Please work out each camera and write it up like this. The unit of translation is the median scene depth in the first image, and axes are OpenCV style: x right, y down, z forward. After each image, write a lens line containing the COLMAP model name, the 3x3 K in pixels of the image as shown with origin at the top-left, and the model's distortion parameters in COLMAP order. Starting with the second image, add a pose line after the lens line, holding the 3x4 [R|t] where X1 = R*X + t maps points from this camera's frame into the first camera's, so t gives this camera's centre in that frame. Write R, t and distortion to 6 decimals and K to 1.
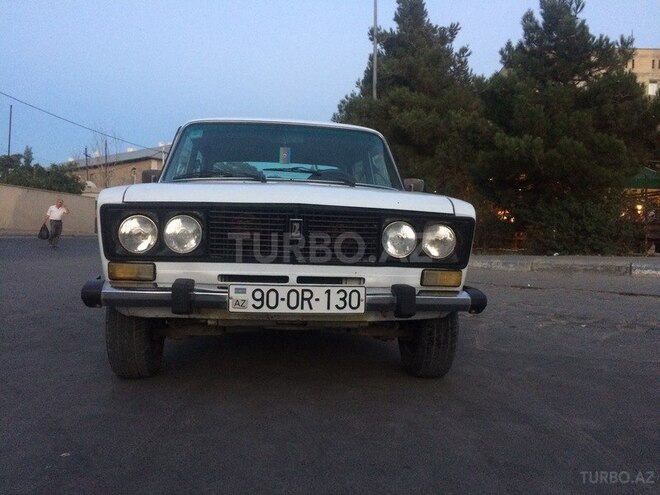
lens RADIAL K [[562.1, 0, 333.5], [0, 562.1, 248.1], [0, 0, 1]] dist [0.087699, -0.142248]
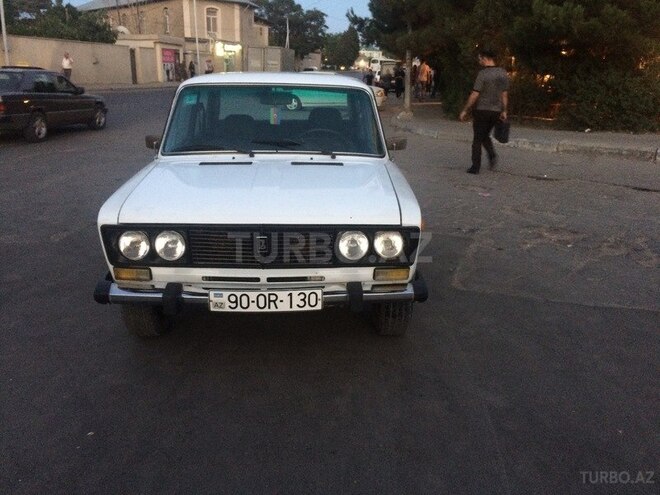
lens RADIAL K [[562.1, 0, 333.5], [0, 562.1, 248.1], [0, 0, 1]] dist [0.087699, -0.142248]
pose [[0.997063, 0.011264, -0.075748, 0.169840], [0.009997, 0.961516, 0.274568, -0.343050], [0.075926, -0.274519, 0.958579, -0.129447]]
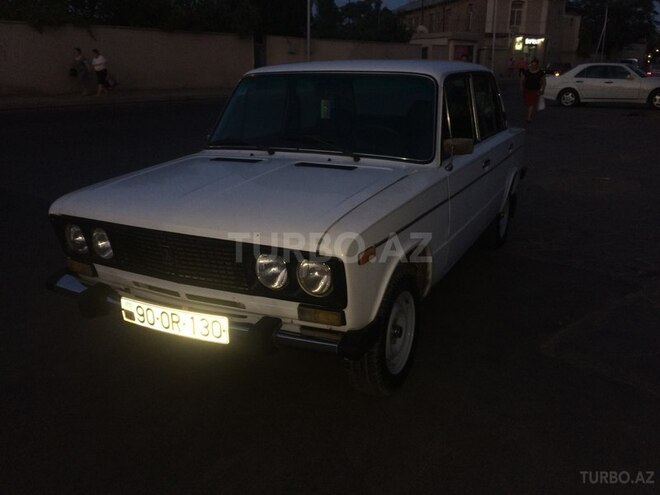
lens RADIAL K [[562.1, 0, 333.5], [0, 562.1, 248.1], [0, 0, 1]] dist [0.087699, -0.142248]
pose [[0.833170, 0.135231, -0.536228, 0.718696], [0.018994, 0.962071, 0.272136, -0.312152], [0.552691, -0.236921, 0.799000, 0.339857]]
